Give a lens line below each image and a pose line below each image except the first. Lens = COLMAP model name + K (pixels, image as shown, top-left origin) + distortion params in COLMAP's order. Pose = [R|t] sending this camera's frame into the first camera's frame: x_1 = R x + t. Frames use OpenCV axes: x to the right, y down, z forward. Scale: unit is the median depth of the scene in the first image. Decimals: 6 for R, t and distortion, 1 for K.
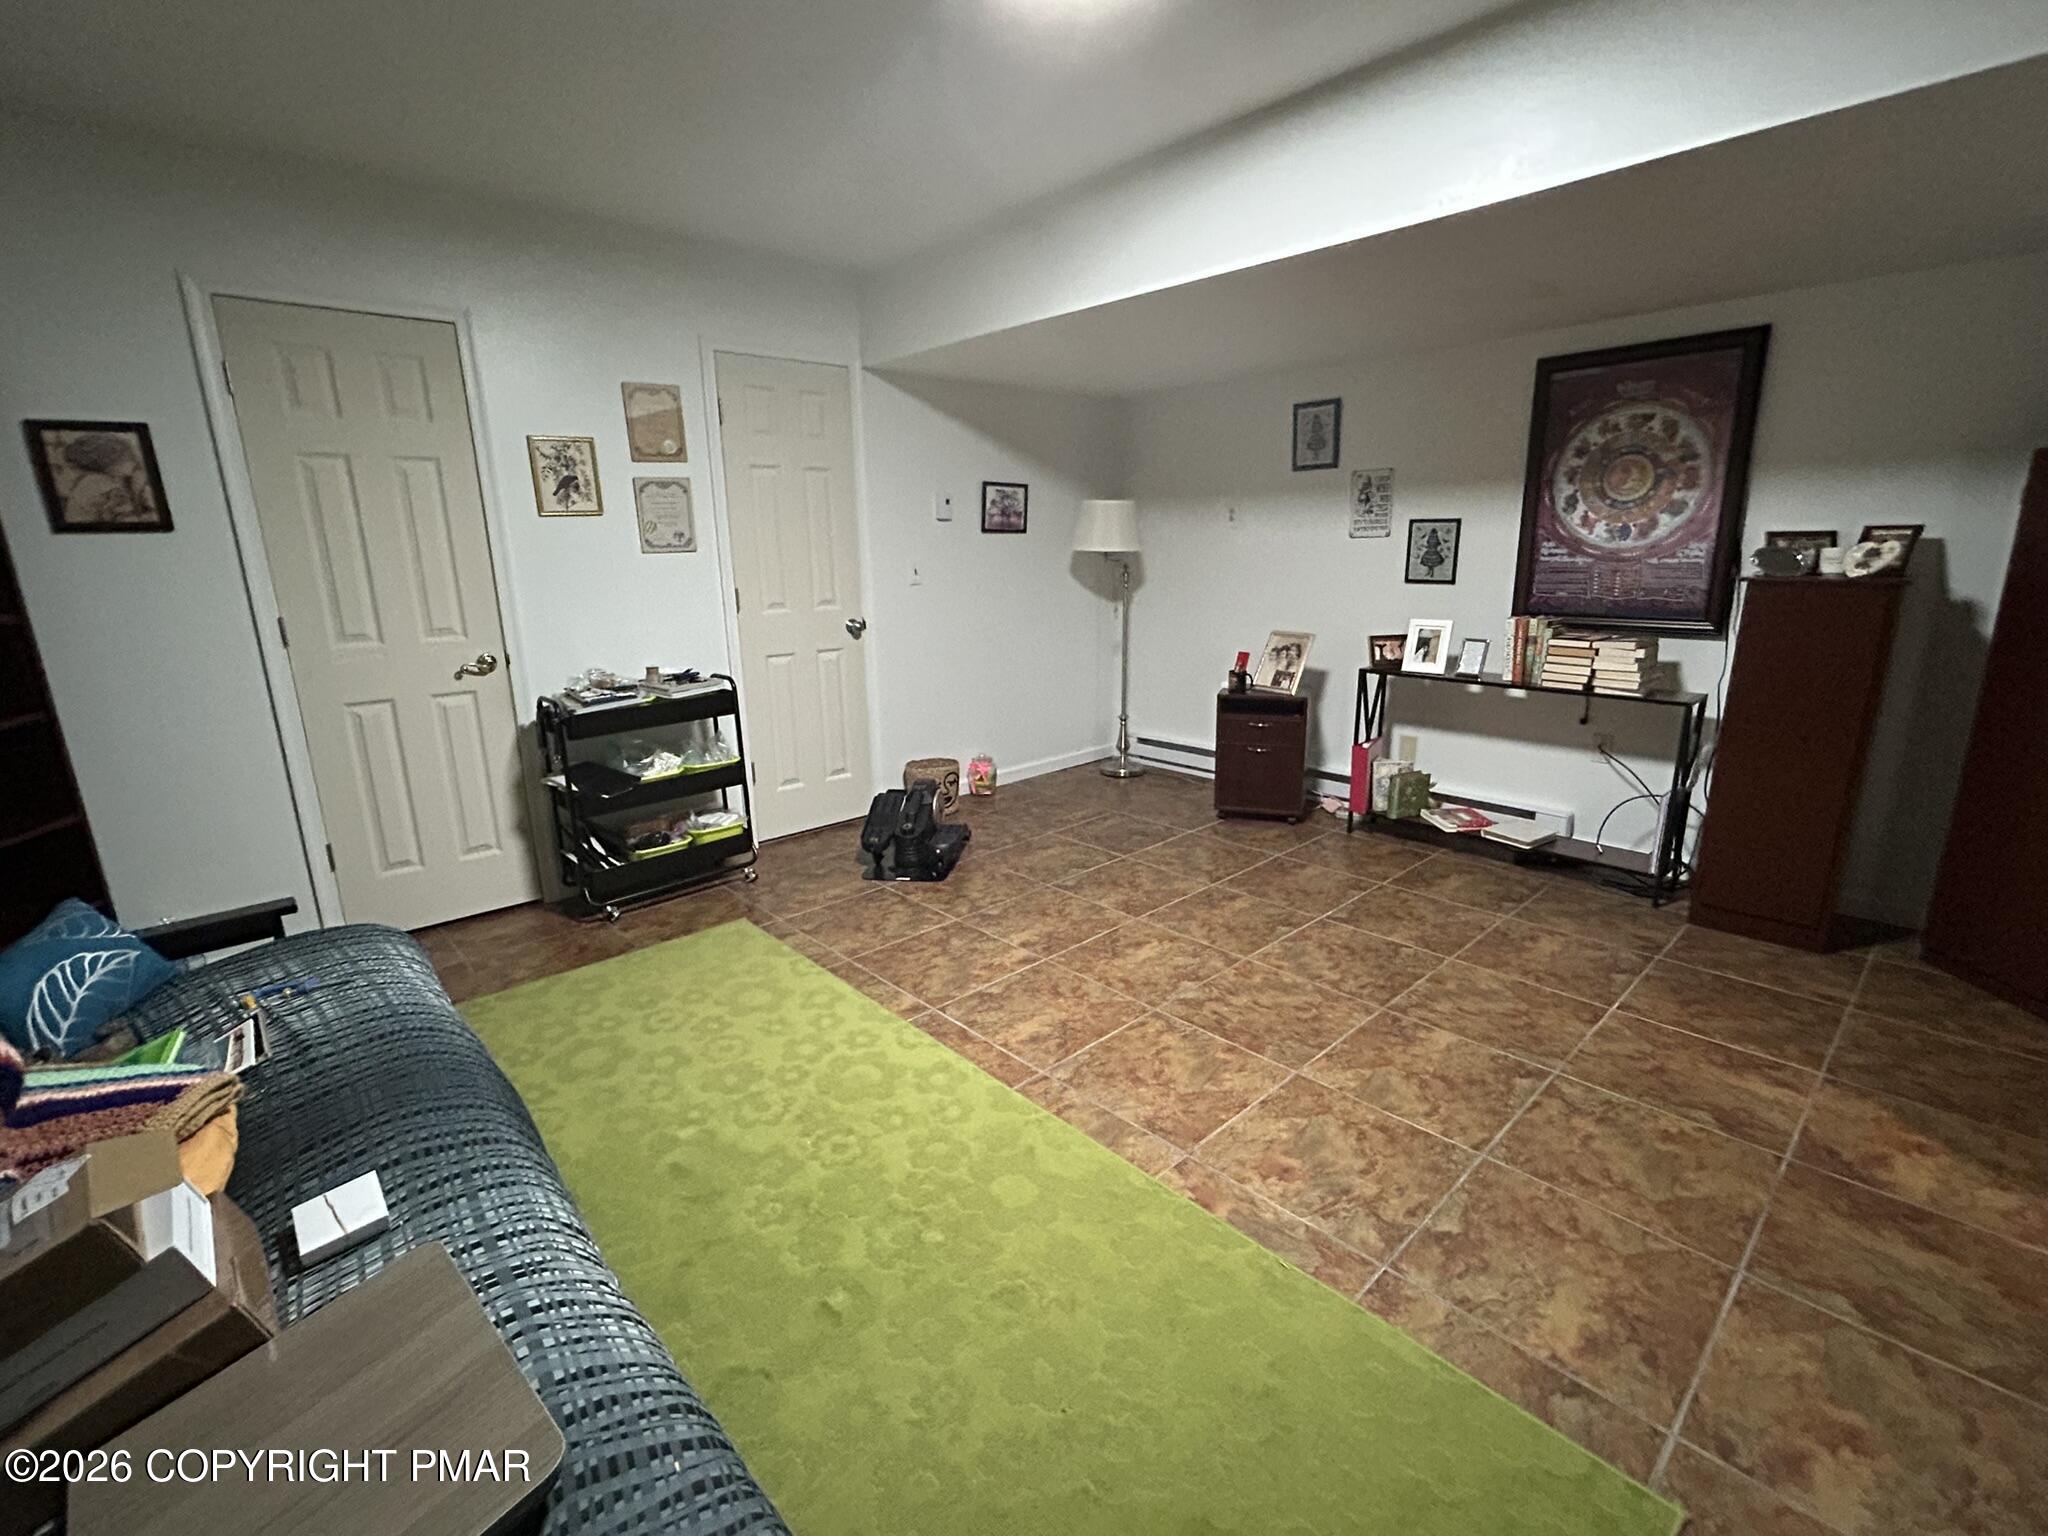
lens RADIAL K [[929.8, 0, 1024.0], [0, 929.8, 768.0], [0, 0, 1]] dist [-0.000051, 0.000672]
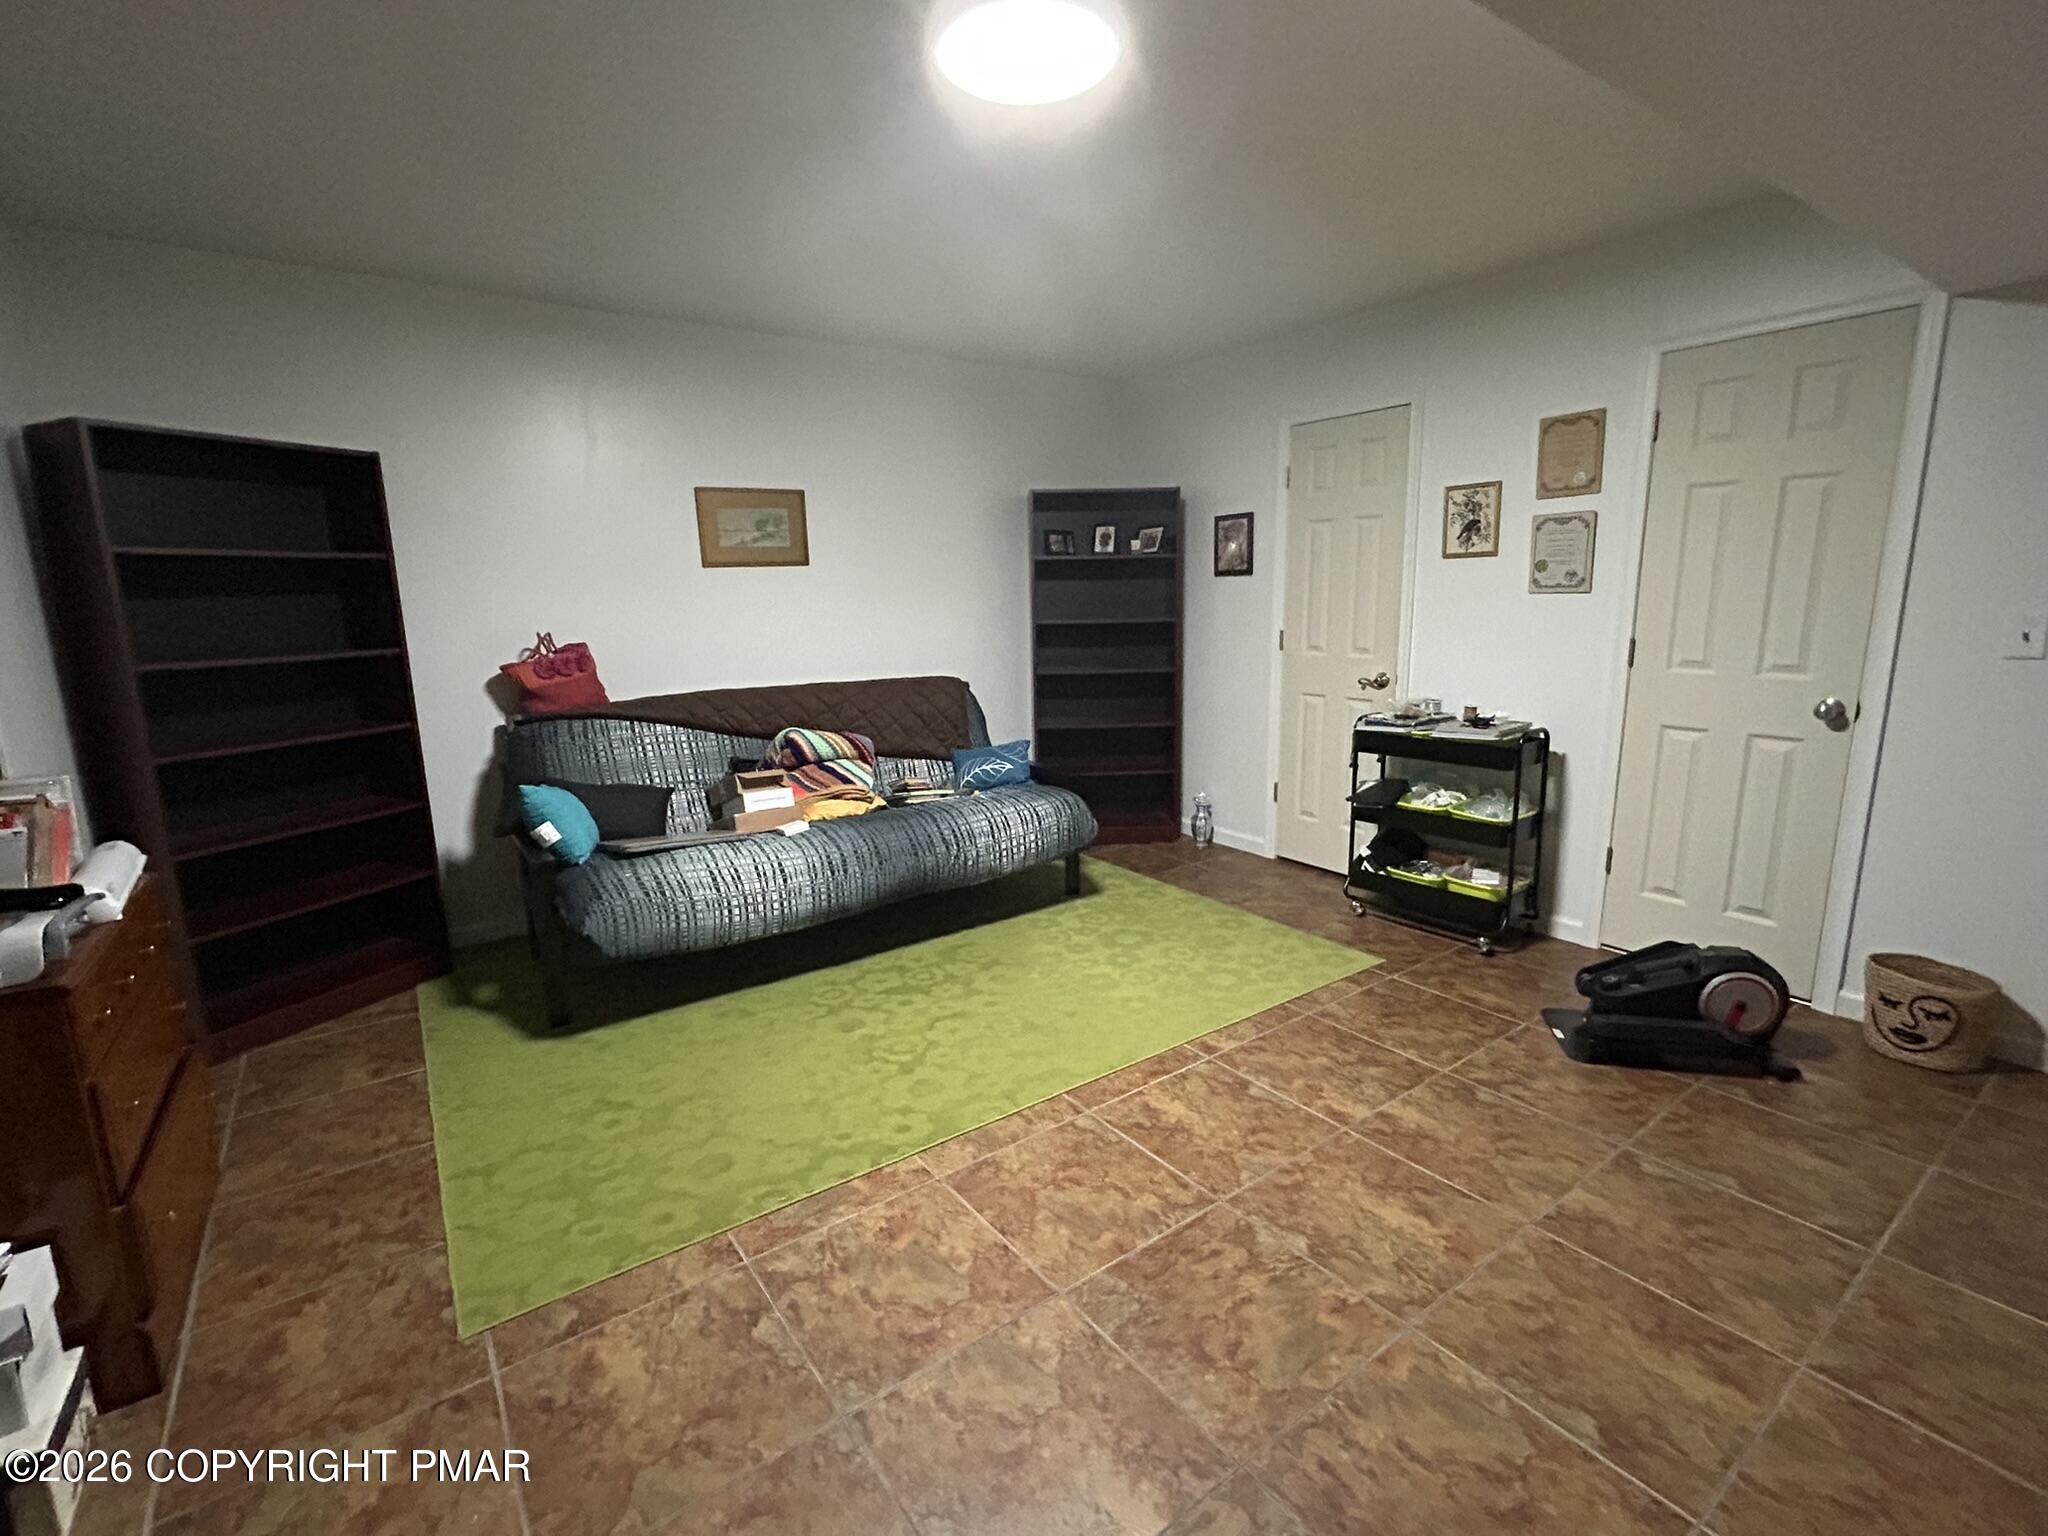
lens RADIAL K [[929.8, 0, 1024.0], [0, 929.8, 768.0], [0, 0, 1]] dist [-0.000051, 0.000672]
pose [[-0.120743, 0.211666, -0.969855, 0.706701], [-0.222663, 0.946333, 0.234253, -0.190928], [0.967390, 0.244235, -0.067133, 0.681674]]
